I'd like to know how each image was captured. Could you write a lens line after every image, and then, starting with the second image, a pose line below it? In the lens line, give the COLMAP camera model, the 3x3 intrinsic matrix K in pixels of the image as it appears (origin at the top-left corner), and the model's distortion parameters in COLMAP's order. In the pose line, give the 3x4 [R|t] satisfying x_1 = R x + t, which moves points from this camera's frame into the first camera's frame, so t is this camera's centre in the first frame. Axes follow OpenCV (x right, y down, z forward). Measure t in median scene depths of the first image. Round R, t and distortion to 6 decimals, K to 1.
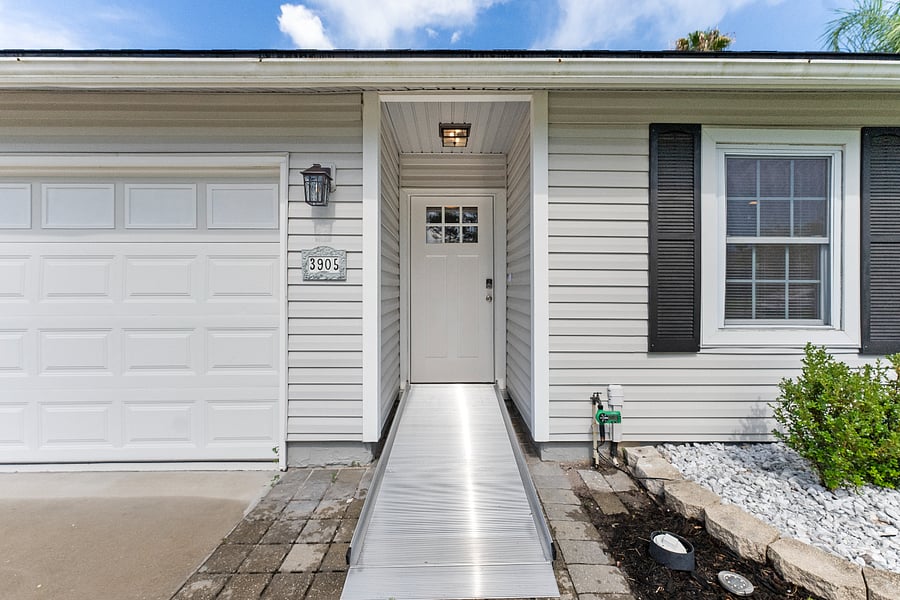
lens RADIAL K [[373.5, 0, 448.0], [0, 373.5, 297.8], [0, 0, 1]] dist [0.004233, 0.000260]
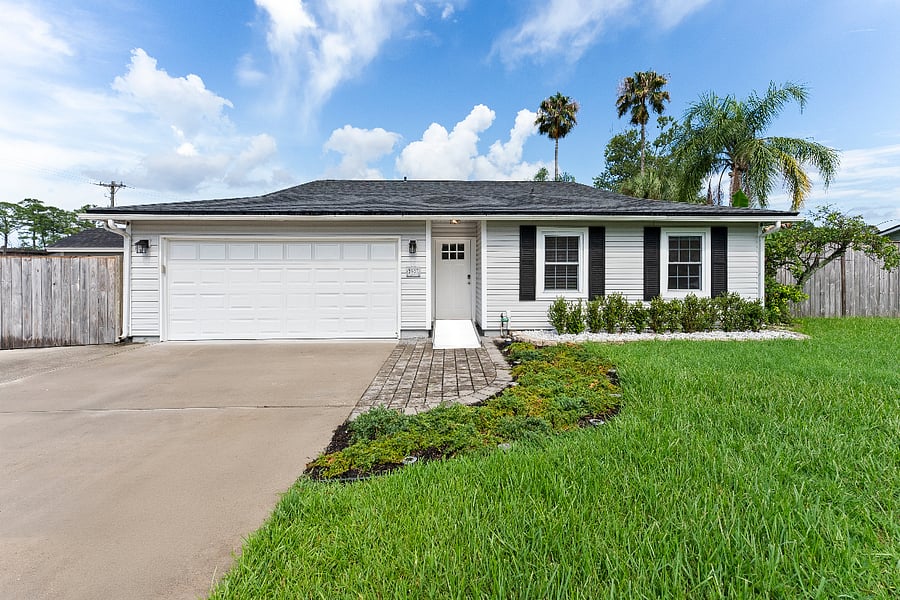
lens RADIAL K [[373.5, 0, 448.0], [0, 373.5, 297.8], [0, 0, 1]] dist [0.004233, 0.000260]
pose [[0.999653, -0.002556, 0.026212, -0.125120], [0.001657, 0.999411, 0.034280, 0.019049], [-0.026284, -0.034225, 0.999068, -2.023155]]
